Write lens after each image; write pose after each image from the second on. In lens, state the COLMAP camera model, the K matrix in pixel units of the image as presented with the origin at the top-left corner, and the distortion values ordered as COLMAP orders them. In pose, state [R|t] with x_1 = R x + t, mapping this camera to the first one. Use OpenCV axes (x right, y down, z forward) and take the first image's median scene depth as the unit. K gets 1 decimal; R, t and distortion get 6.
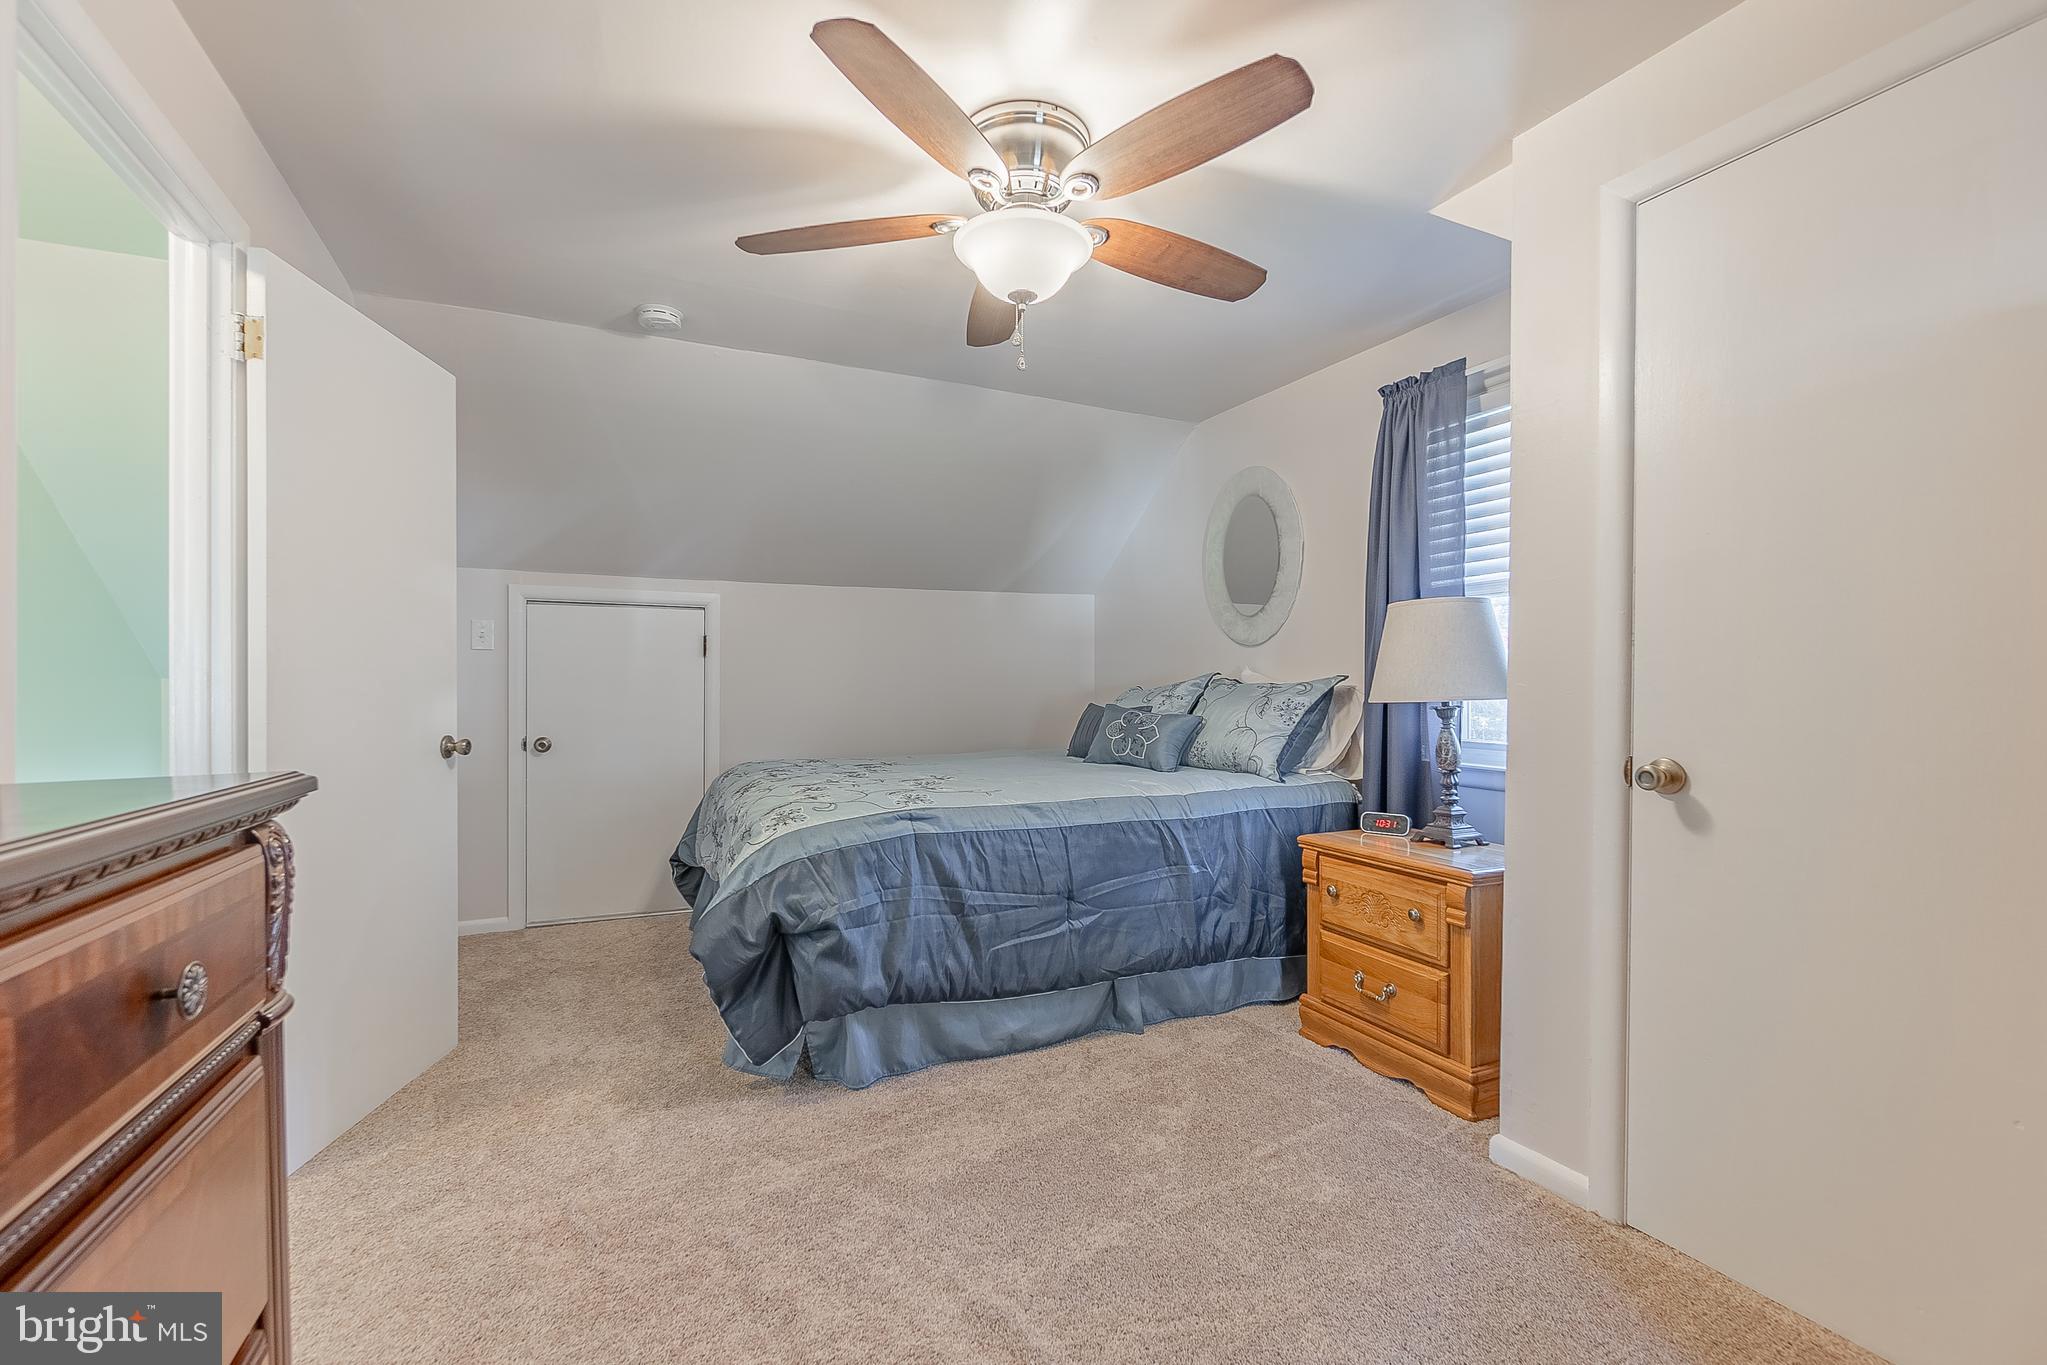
lens RADIAL K [[895.8, 0, 1013.6], [0, 895.8, 686.1], [0, 0, 1]] dist [-0.001017, -0.000150]
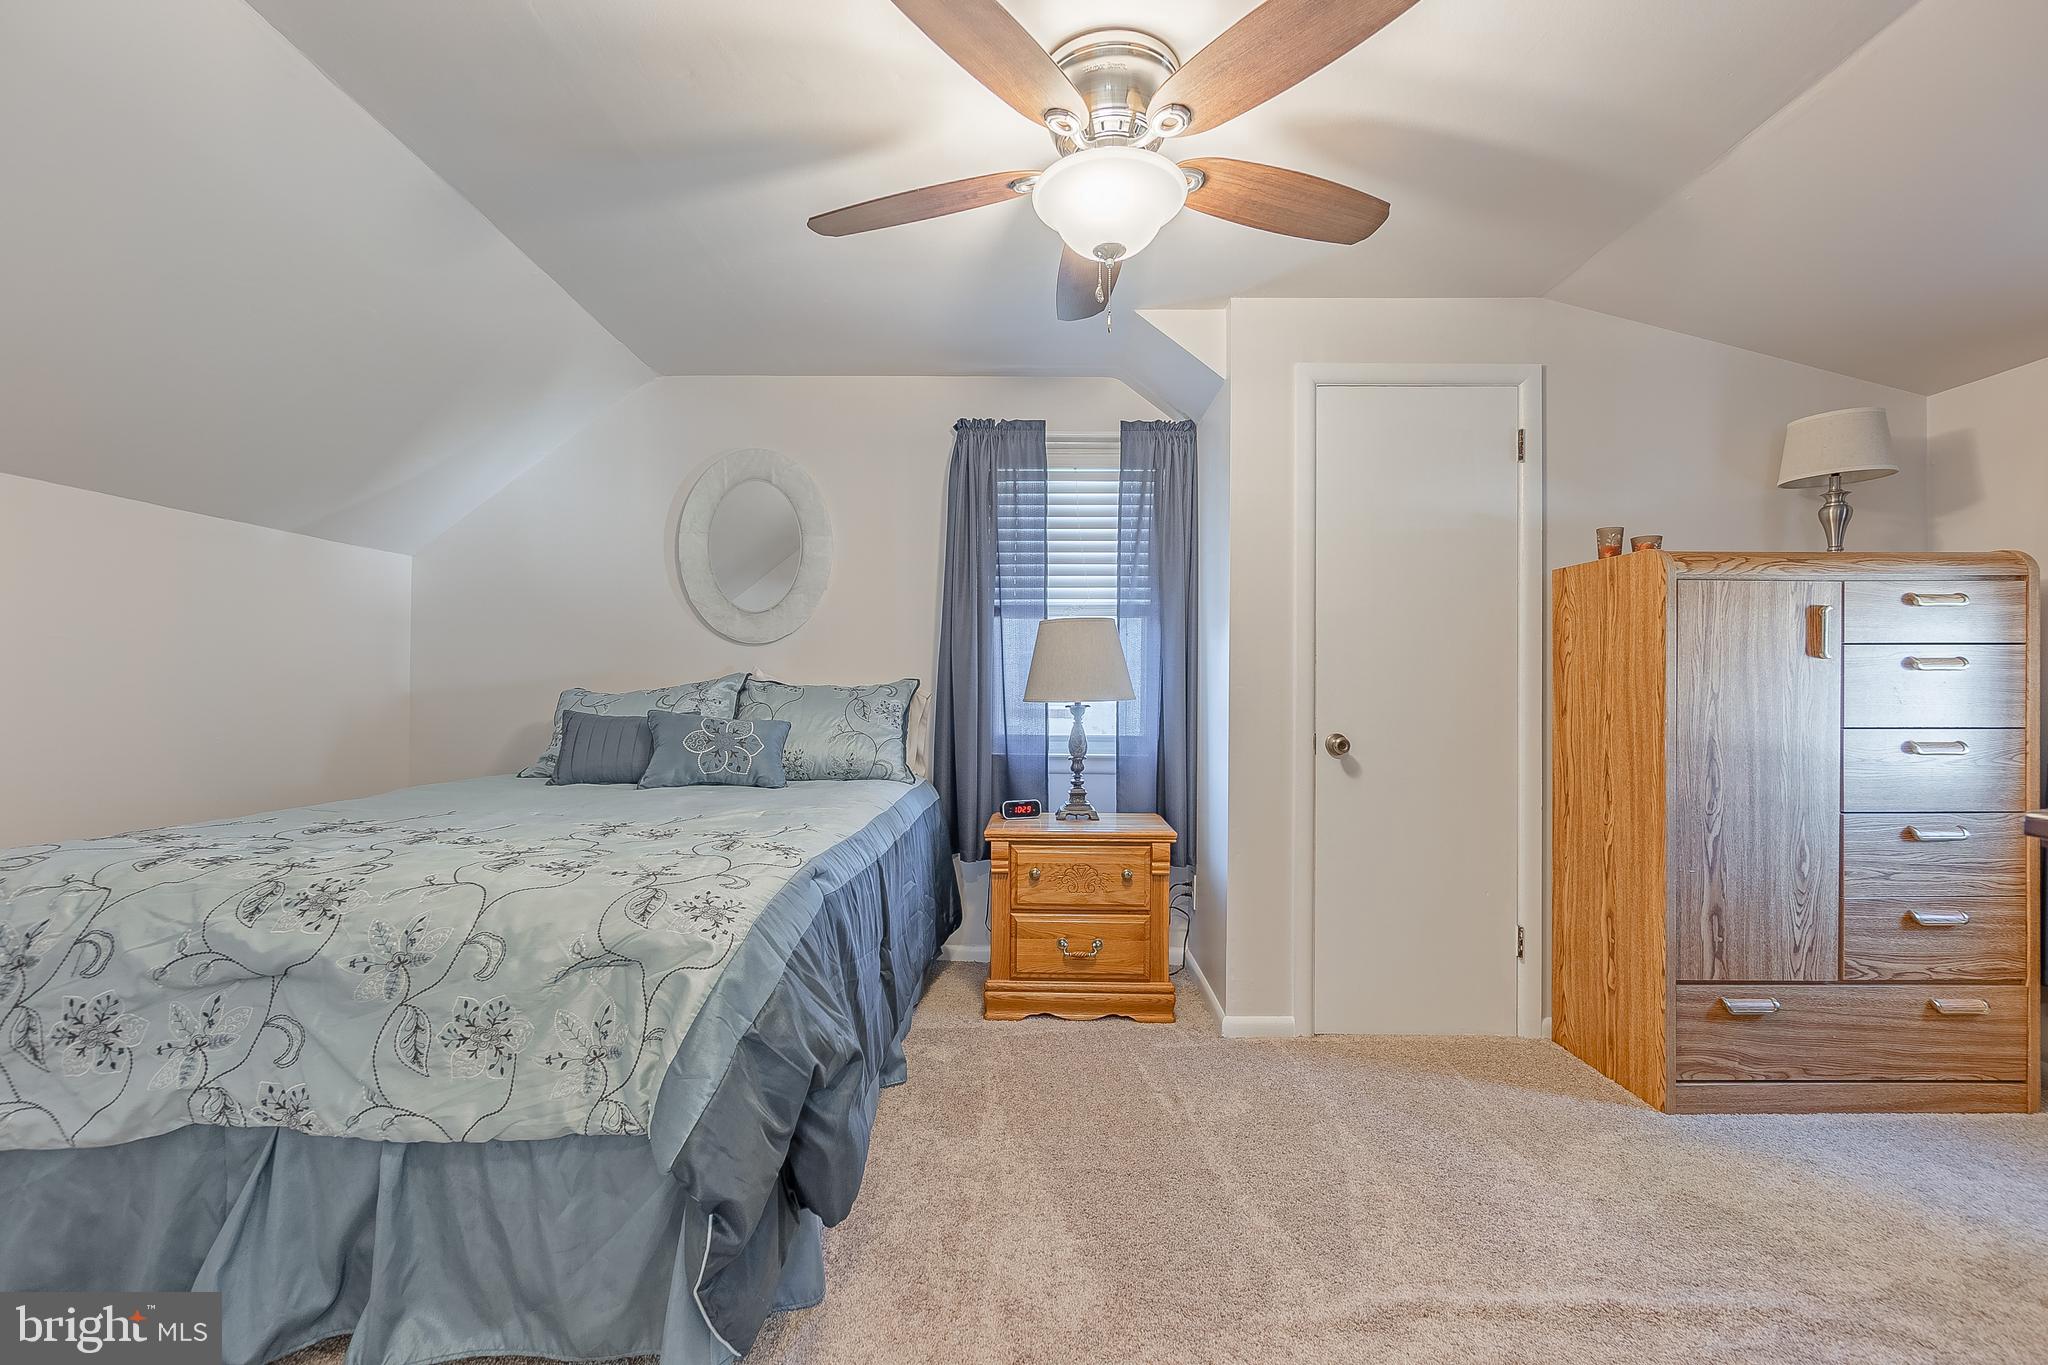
lens RADIAL K [[884.6, 0, 1024.4], [0, 884.6, 686.5], [0, 0, 1]] dist [-0.002650, -0.000332]
pose [[0.426802, 0.010421, 0.904285, -0.698376], [-0.003001, 0.999944, -0.010107, 0.009902], [-0.904340, 0.001600, 0.426809, 0.597716]]
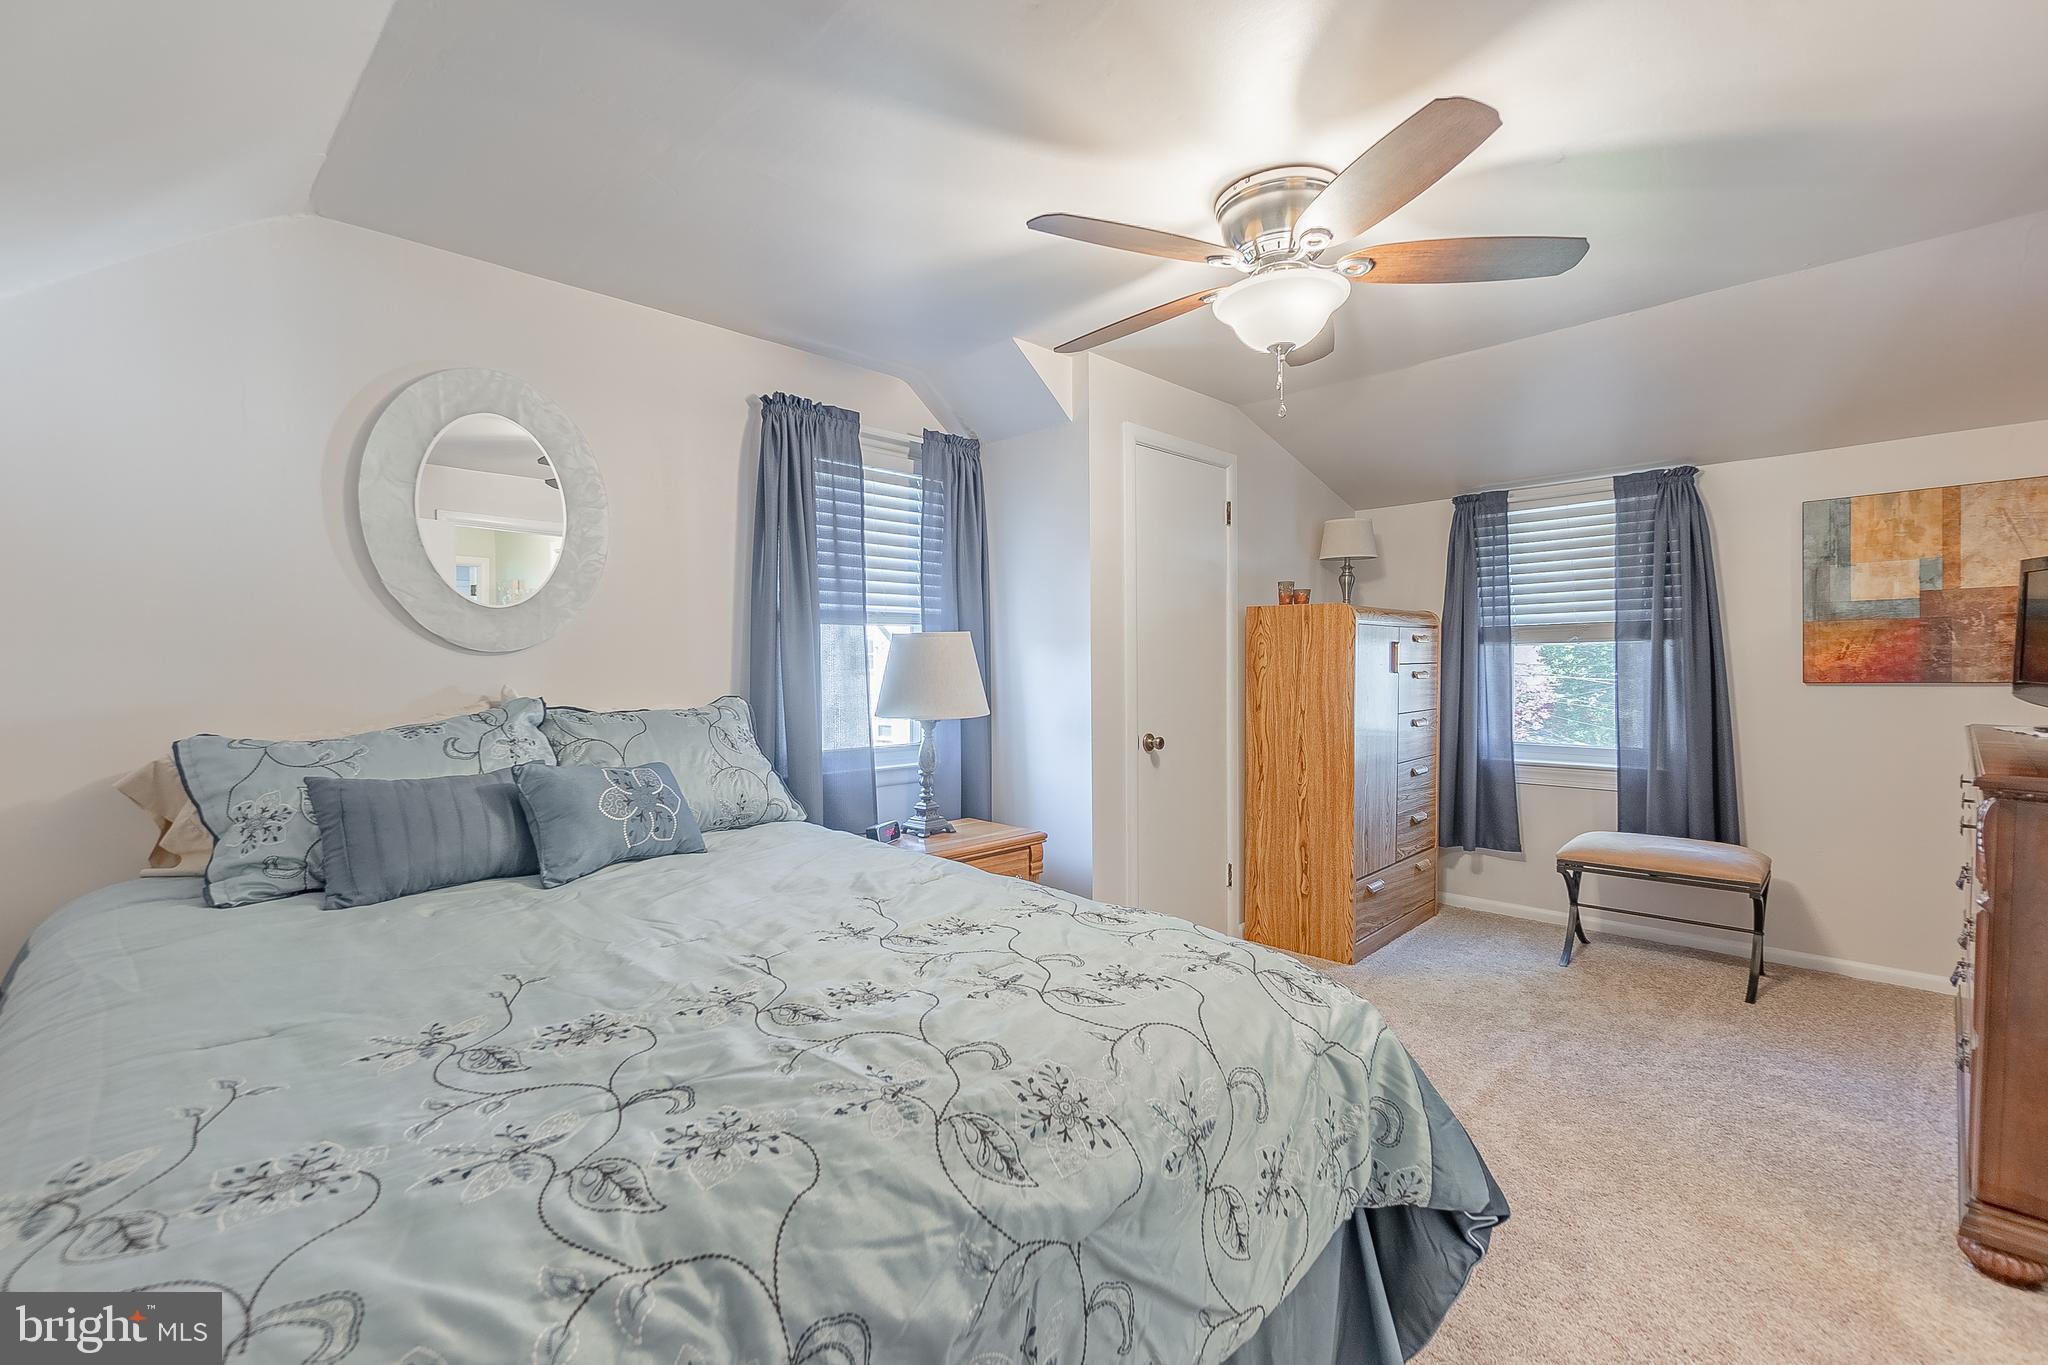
lens RADIAL K [[884.6, 0, 1024.4], [0, 884.6, 686.5], [0, 0, 1]] dist [-0.002650, -0.000332]
pose [[-0.349859, -0.020869, 0.936570, -0.733726], [0.009578, 0.999620, 0.025852, -0.055577], [-0.936753, 0.018015, -0.349527, 1.407087]]
